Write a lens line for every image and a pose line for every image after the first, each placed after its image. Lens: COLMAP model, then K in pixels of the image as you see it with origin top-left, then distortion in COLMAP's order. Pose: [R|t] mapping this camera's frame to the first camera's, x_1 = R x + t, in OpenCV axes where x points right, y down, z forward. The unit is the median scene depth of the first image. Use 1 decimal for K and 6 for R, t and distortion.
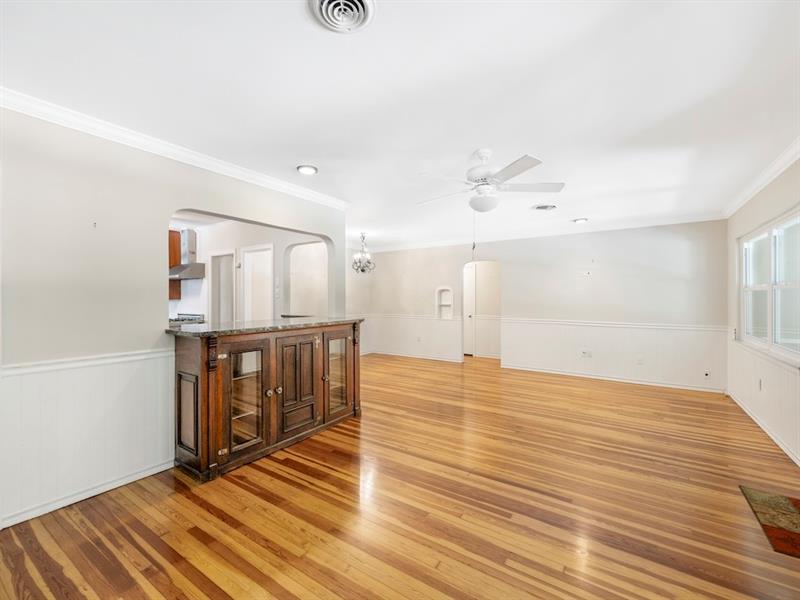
lens RADIAL K [[348.5, 0, 399.6], [0, 348.5, 301.4], [0, 0, 1]] dist [0.001138, 0.001613]
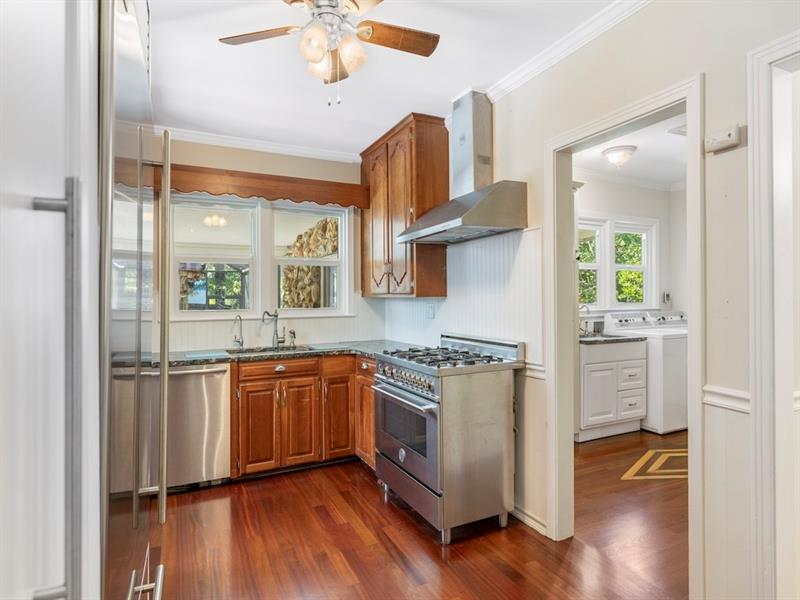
lens RADIAL K [[455.5, 0, 398.0], [0, 455.5, 297.0], [0, 0, 1]] dist [-0.000316, -0.000970]
pose [[0.859249, -0.009263, -0.511475, -0.416718], [0.008165, 0.999957, -0.004391, -0.003008], [0.511493, -0.000403, 0.859287, 0.543457]]
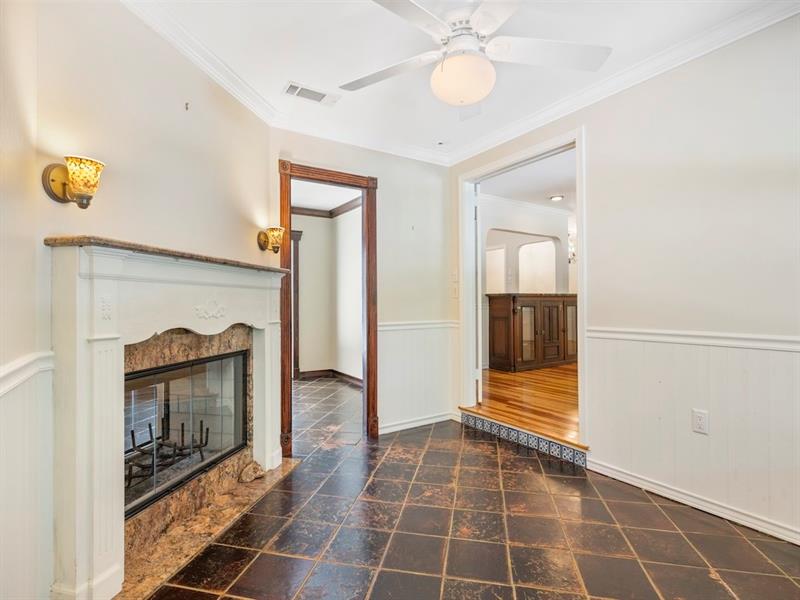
lens RADIAL K [[396.1, 0, 397.9], [0, 396.1, 301.3], [0, 0, 1]] dist [-0.000398, -0.000033]
pose [[0.919483, -0.005456, -0.393092, -0.226610], [0.002616, 0.999966, -0.007761, 0.114493], [0.393121, 0.006108, 0.919466, -0.982818]]
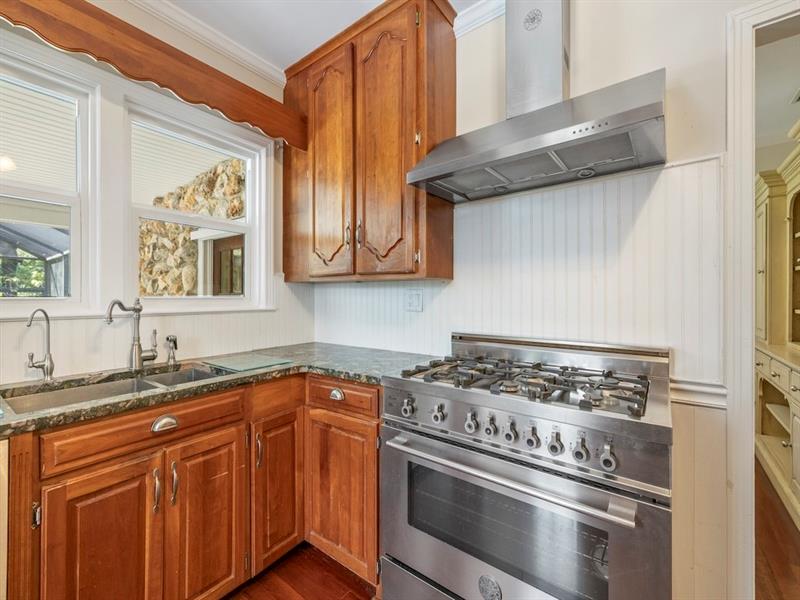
lens RADIAL K [[348.5, 0, 399.1], [0, 348.5, 297.5], [0, 0, 1]] dist [0.001138, 0.001613]
pose [[0.997201, -0.001090, -0.074754, -0.646566], [0.001112, 0.999999, 0.000254, 0.008448], [0.074754, -0.000337, 0.997202, 0.735339]]
